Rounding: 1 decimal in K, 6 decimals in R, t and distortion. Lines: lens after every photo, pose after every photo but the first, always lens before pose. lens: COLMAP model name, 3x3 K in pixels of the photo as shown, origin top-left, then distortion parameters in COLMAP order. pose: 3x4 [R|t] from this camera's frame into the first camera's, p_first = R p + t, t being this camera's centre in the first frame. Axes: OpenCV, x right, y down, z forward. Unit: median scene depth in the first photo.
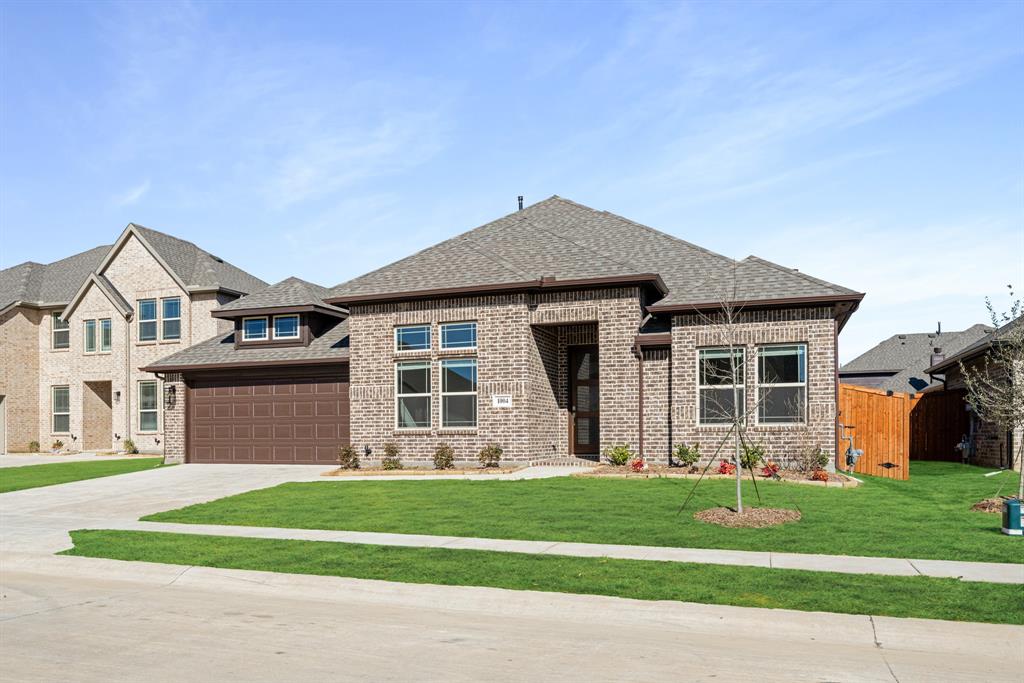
lens RADIAL K [[591.5, 0, 512.2], [0, 591.5, 338.6], [0, 0, 1]] dist [0.004233, -0.001273]
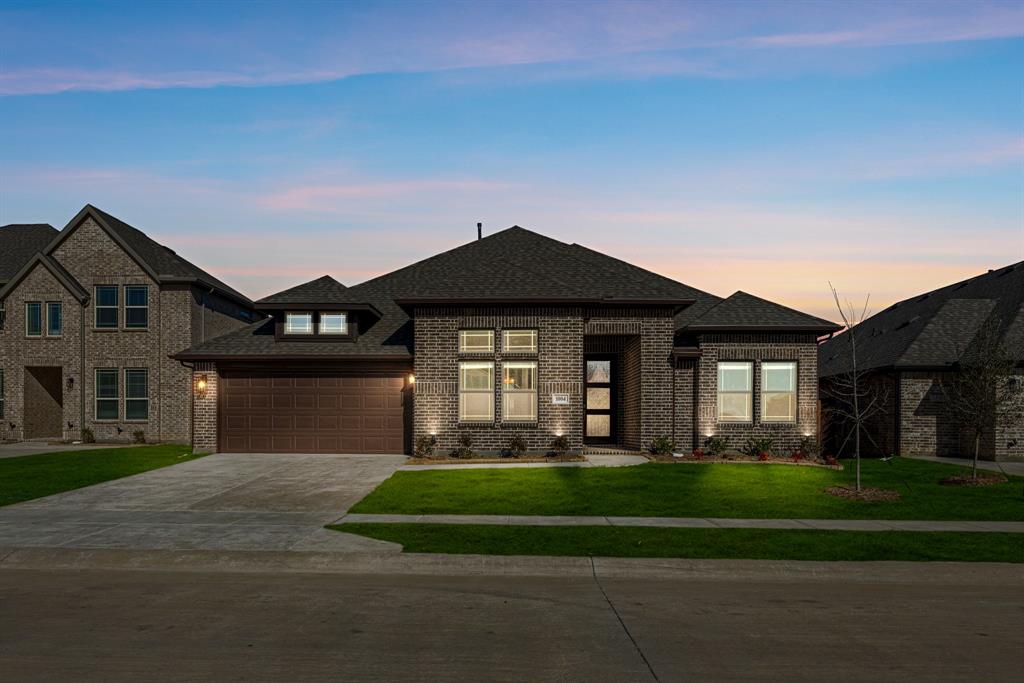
lens RADIAL K [[489.9, 0, 511.9], [0, 489.9, 347.6], [0, 0, 1]] dist [0.005066, 0.001372]
pose [[0.965544, 0.052395, 0.254912, -0.276256], [-0.052079, 0.998611, -0.007997, 0.013546], [-0.254977, -0.005554, 0.966931, 0.071914]]
